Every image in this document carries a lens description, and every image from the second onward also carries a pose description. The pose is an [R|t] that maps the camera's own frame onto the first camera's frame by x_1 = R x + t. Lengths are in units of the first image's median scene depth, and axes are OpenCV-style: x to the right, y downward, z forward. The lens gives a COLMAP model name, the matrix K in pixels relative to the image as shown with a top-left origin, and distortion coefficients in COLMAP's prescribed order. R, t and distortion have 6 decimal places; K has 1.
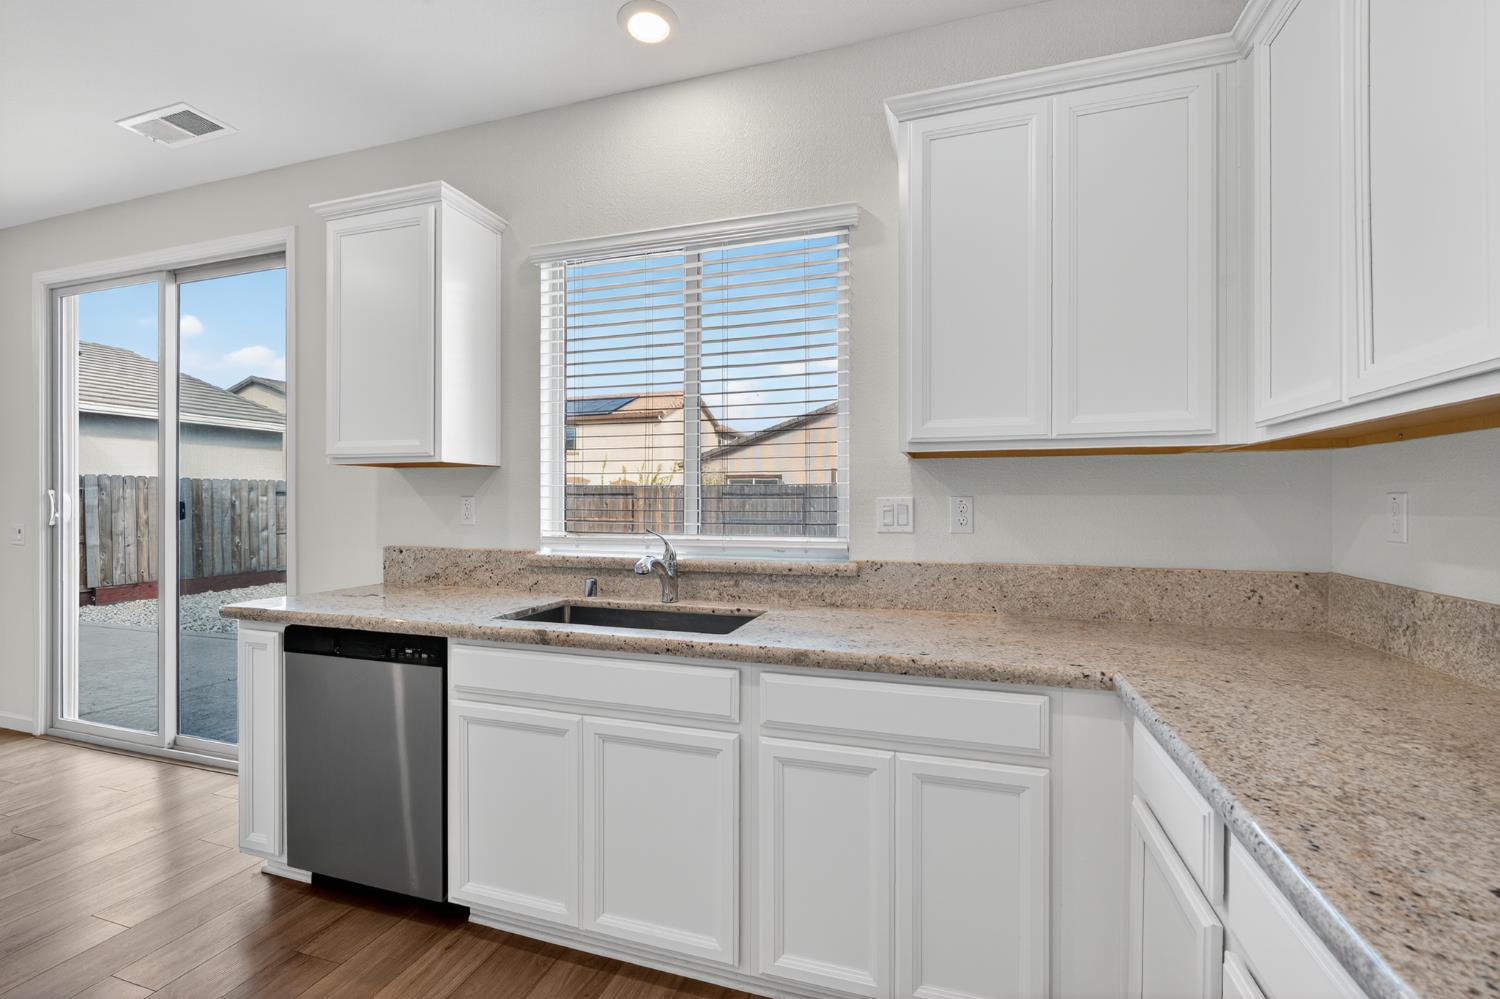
lens RADIAL K [[658.0, 0, 750.0], [0, 658.0, 499.5], [0, 0, 1]] dist [-0.001350, -0.000048]
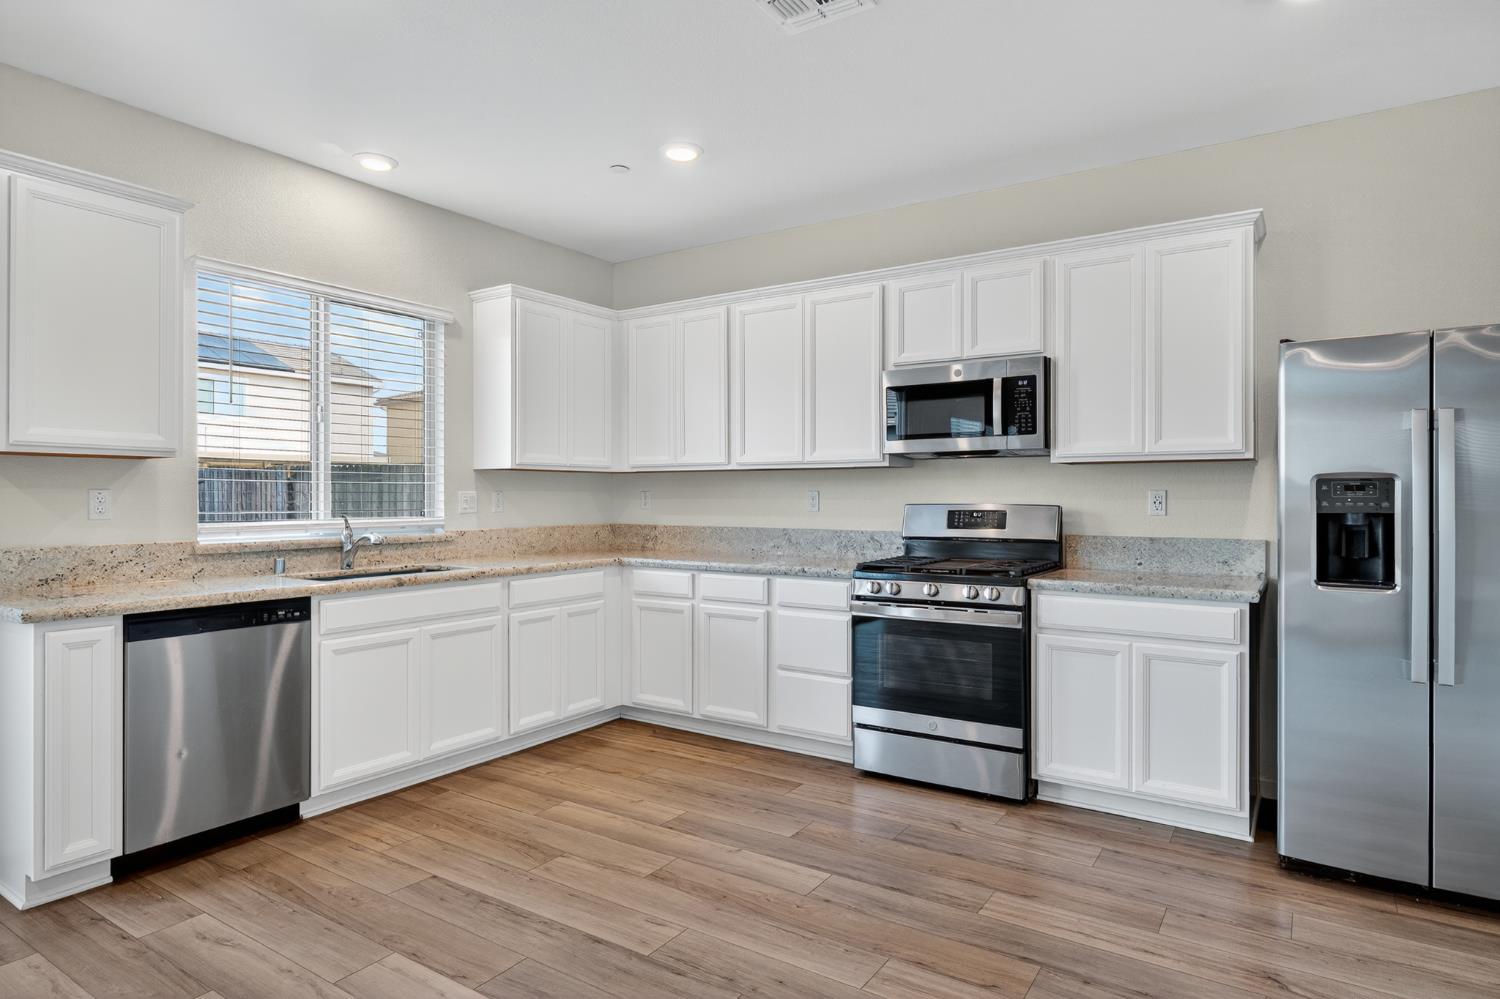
lens RADIAL K [[852.4, 0, 750.0], [0, 852.4, 499.5], [0, 0, 1]] dist [-0.000449, 0.000399]
pose [[0.263502, -0.004852, 0.964647, -1.746274], [-0.000457, 0.999987, 0.005154, 0.004261], [-0.964659, -0.001799, 0.263496, -0.277556]]
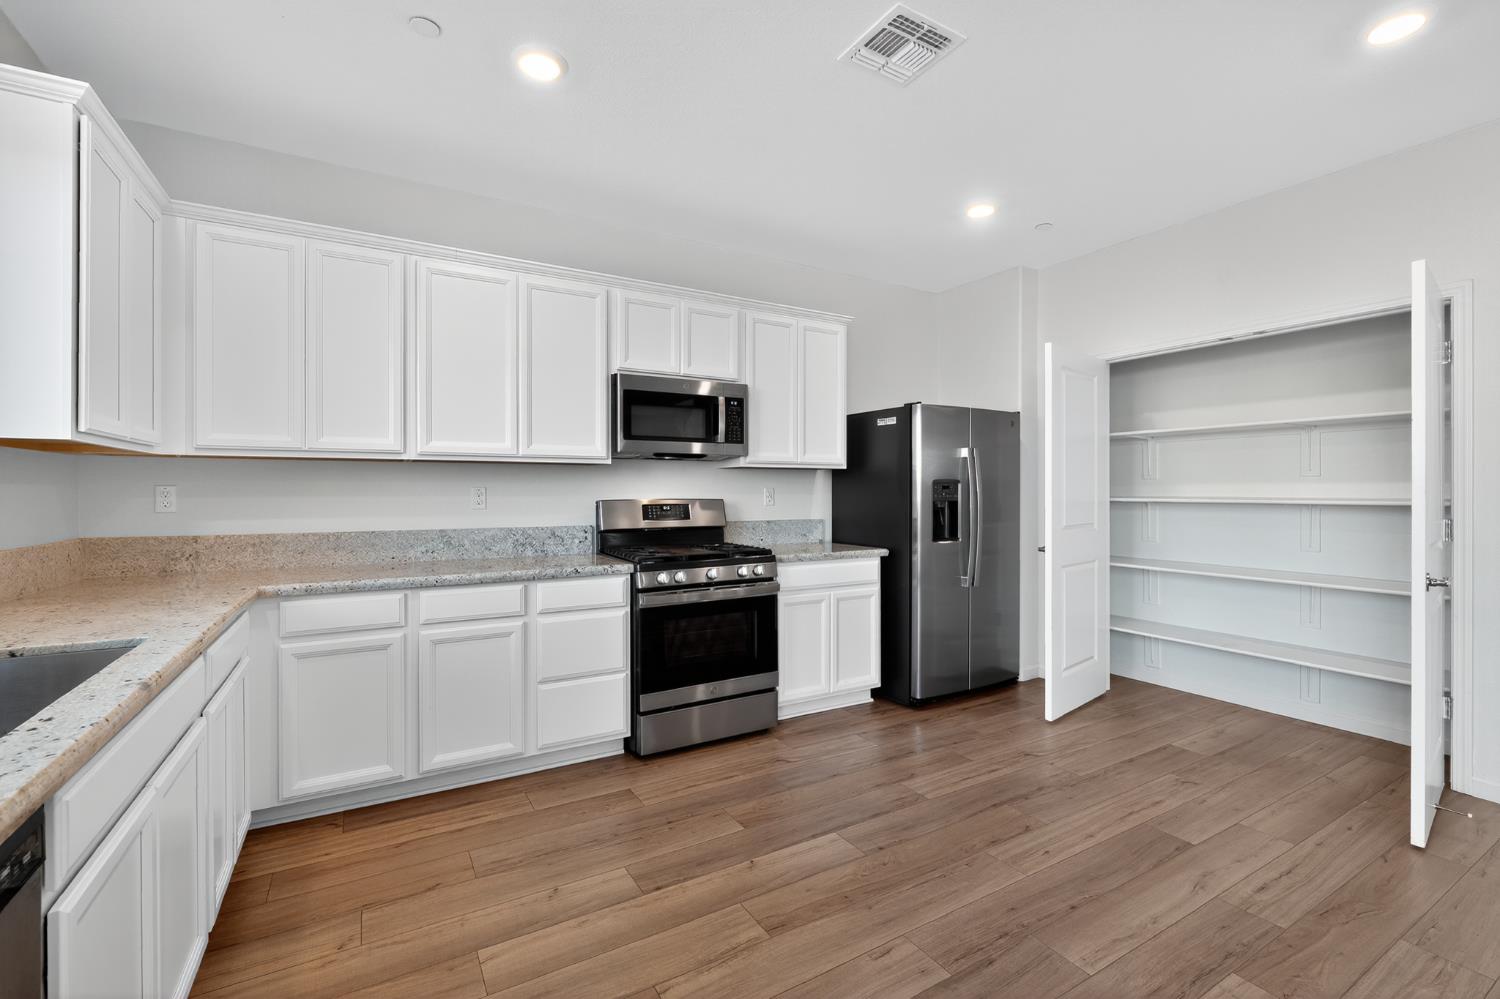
lens RADIAL K [[653.2, 0, 746.5], [0, 653.2, 493.4], [0, 0, 1]] dist [-0.003320, -0.000114]
pose [[-0.752496, -0.002098, 0.658593, -1.035019], [-0.000532, 0.999997, 0.002578, 0.005075], [-0.658596, 0.001589, -0.752495, 0.948070]]
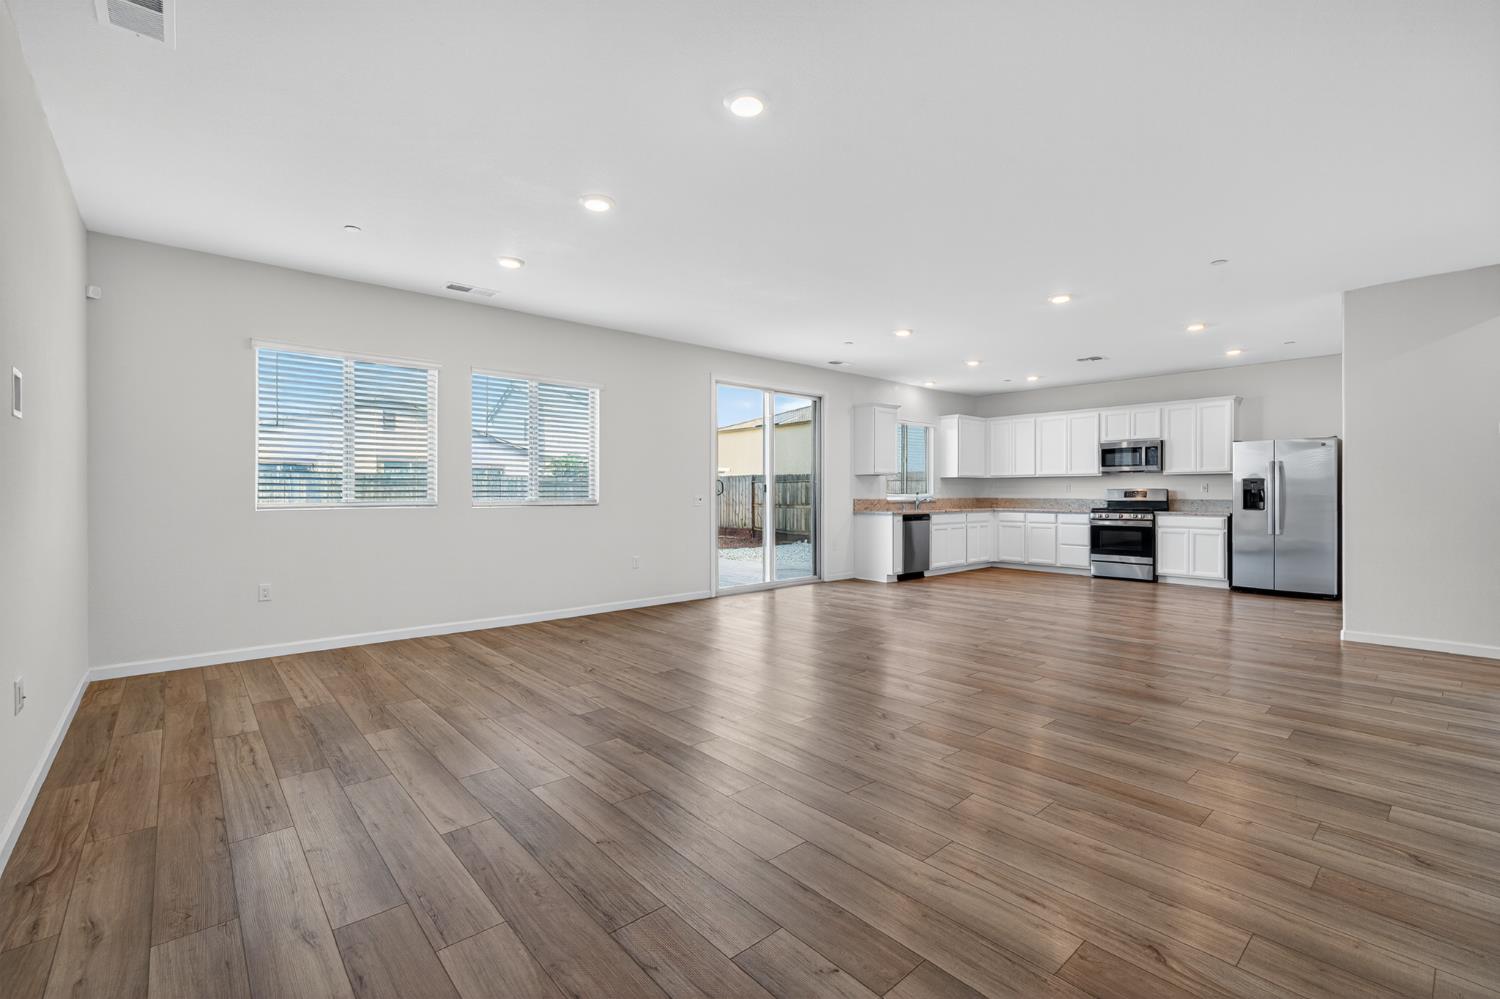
lens RADIAL K [[653.2, 0, 746.5], [0, 653.2, 493.4], [0, 0, 1]] dist [-0.003320, -0.000114]
pose [[0.506588, -0.002880, 0.862184, -4.810826], [0.000355, 0.999995, 0.003132, 0.042068], [-0.862188, -0.001281, 0.506586, -0.230002]]
